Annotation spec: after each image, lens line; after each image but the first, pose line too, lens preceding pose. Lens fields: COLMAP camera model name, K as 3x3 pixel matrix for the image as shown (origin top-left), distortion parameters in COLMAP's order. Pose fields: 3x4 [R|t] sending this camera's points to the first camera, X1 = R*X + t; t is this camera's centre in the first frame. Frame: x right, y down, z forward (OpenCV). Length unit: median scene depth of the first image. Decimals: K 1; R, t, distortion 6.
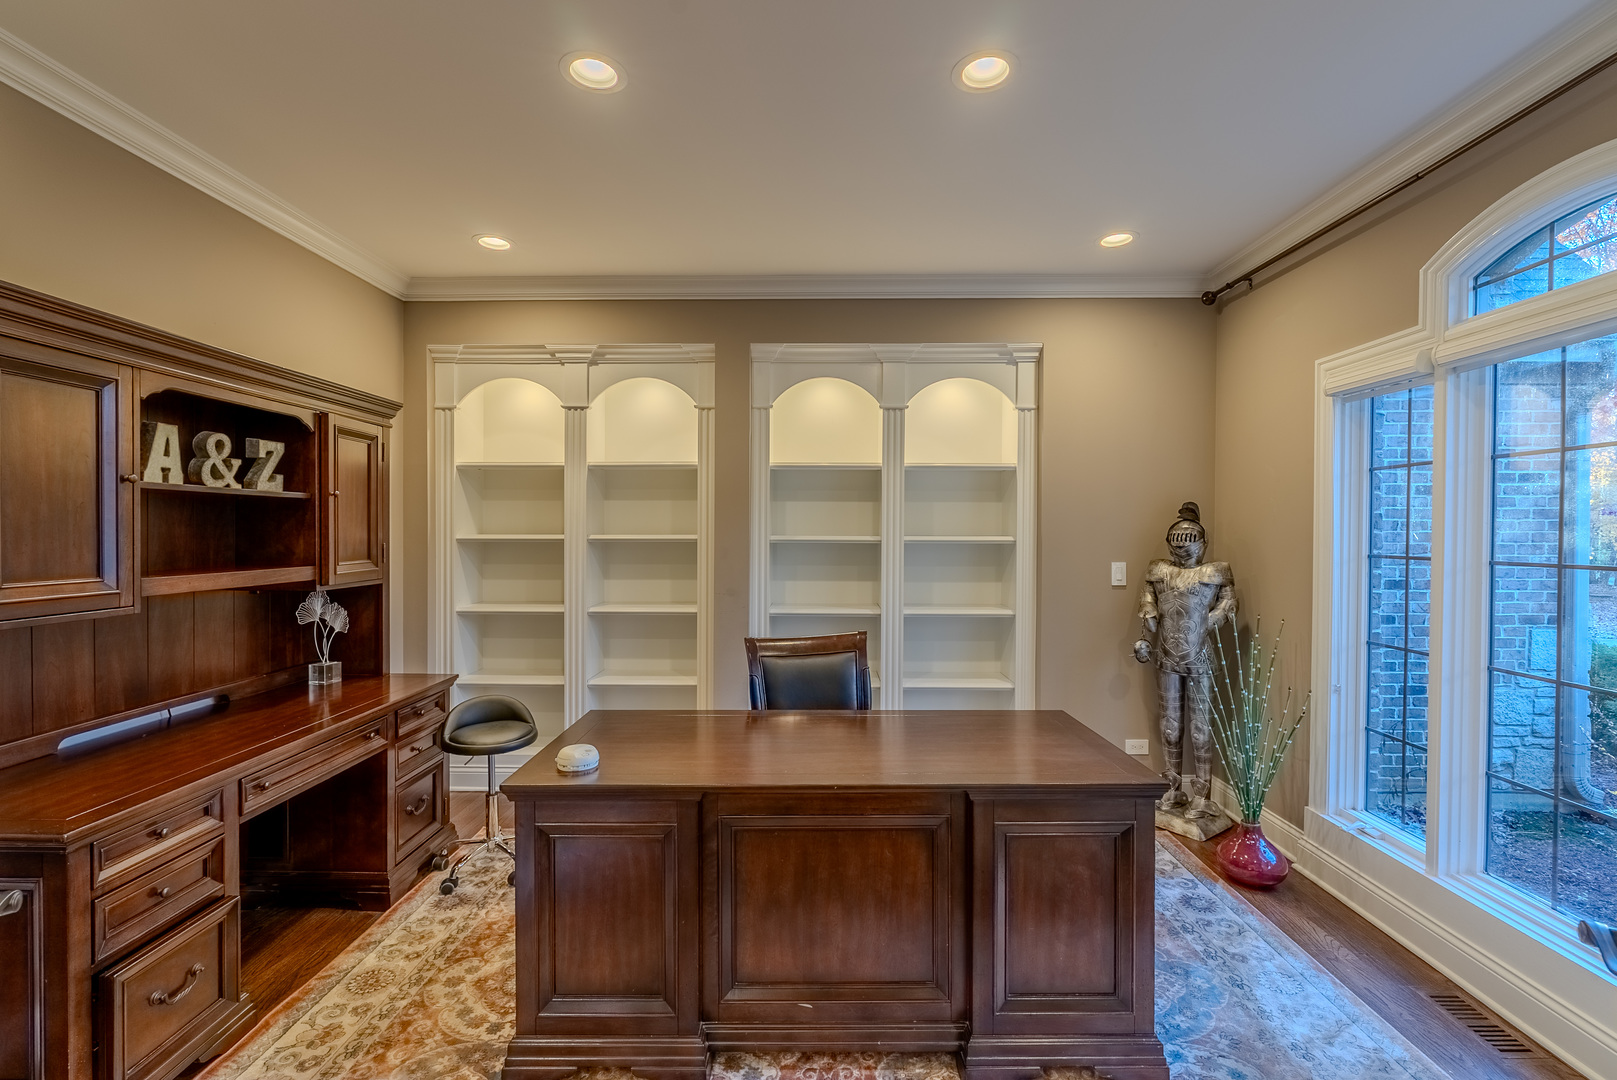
lens RADIAL K [[718.1, 0, 810.7], [0, 718.1, 537.5], [0, 0, 1]] dist [-0.004632, -0.000302]
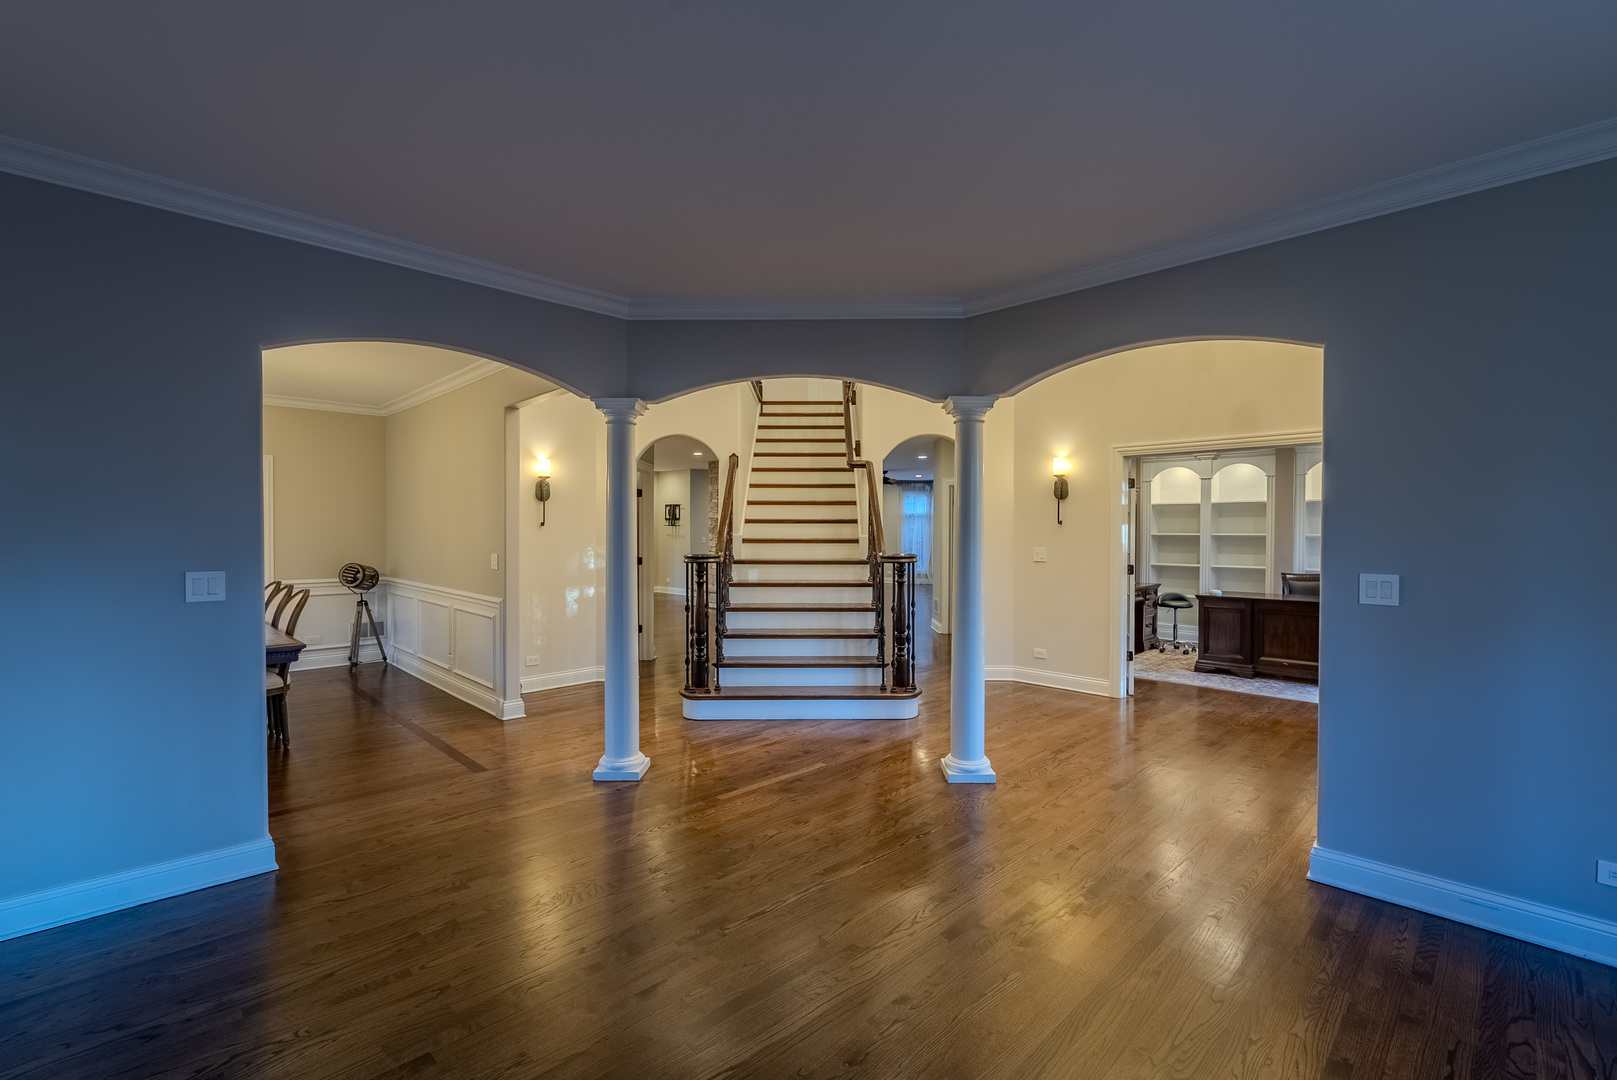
lens RADIAL K [[718.1, 0, 804.3], [0, 718.1, 541.0], [0, 0, 1]] dist [-0.004632, -0.000302]
pose [[0.709150, 0.009164, -0.704998, 0.389182], [-0.011196, 0.999936, 0.001736, 0.031654], [0.704969, 0.006662, 0.709207, -1.563245]]
